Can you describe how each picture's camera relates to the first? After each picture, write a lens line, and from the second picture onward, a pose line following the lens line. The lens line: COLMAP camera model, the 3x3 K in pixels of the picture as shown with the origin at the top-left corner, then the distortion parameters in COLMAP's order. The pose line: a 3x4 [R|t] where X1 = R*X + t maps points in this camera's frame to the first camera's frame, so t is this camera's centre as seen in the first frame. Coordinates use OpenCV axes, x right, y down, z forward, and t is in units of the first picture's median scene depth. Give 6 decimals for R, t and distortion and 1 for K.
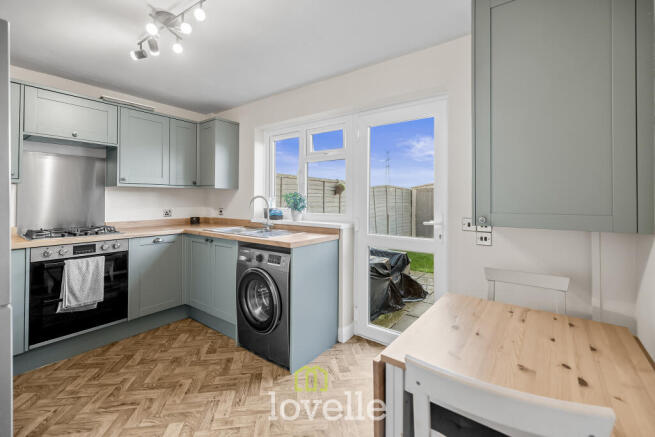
lens RADIAL K [[291.1, 0, 331.4], [0, 291.1, 196.7], [0, 0, 1]] dist [0.008833, -0.001216]
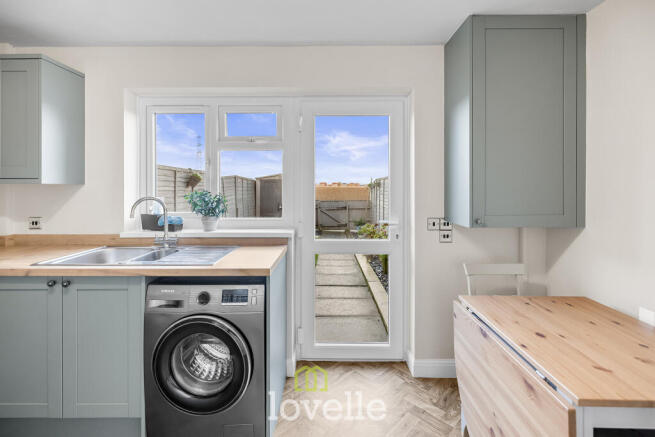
lens RADIAL K [[291.1, 0, 337.3], [0, 291.1, 189.3], [0, 0, 1]] dist [0.008833, -0.001216]
pose [[0.802640, -0.005550, 0.596437, -0.388679], [-0.002964, 0.999907, 0.013293, -0.039167], [-0.596456, -0.012437, 0.802550, 0.306224]]
